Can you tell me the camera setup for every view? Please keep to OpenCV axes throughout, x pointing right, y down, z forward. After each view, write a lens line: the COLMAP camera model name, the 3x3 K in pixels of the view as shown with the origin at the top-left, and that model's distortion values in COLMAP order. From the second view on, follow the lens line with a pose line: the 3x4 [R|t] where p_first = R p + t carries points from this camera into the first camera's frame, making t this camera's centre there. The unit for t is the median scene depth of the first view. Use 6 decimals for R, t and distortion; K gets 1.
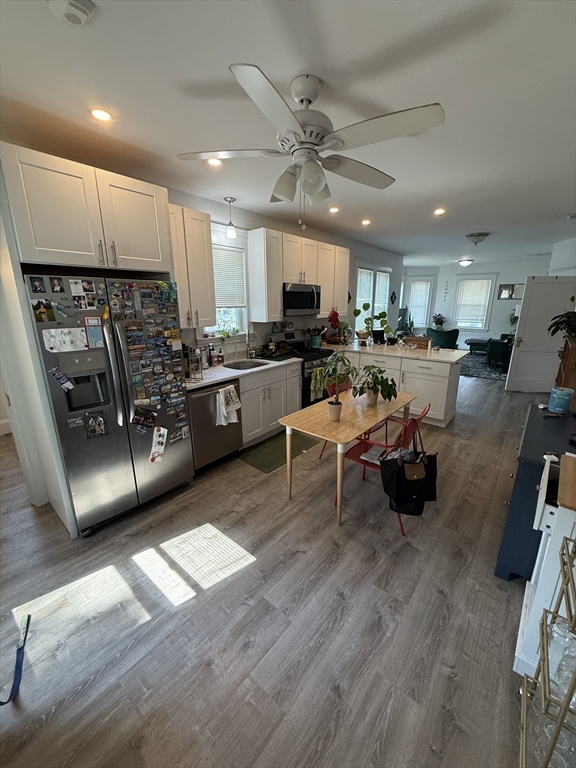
lens RADIAL K [[308.3, 0, 288.4], [0, 308.3, 383.6], [0, 0, 1]] dist [-0.003009, 0.000330]
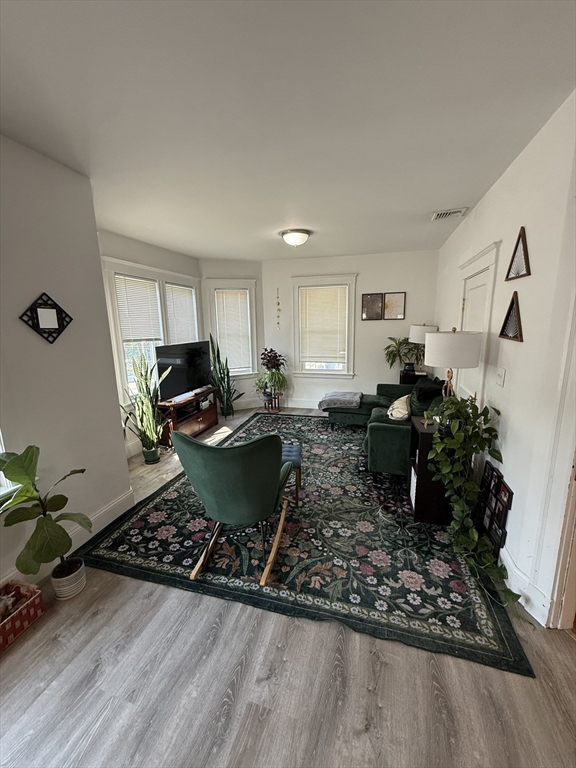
lens RADIAL K [[308.3, 0, 290.1], [0, 308.3, 383.6], [0, 0, 1]] dist [-0.003009, 0.000330]
pose [[0.918224, -0.086714, 0.386453, 0.322513], [0.118837, 0.991101, -0.059974, -0.136806], [-0.377813, 0.100995, 0.920357, 0.525627]]
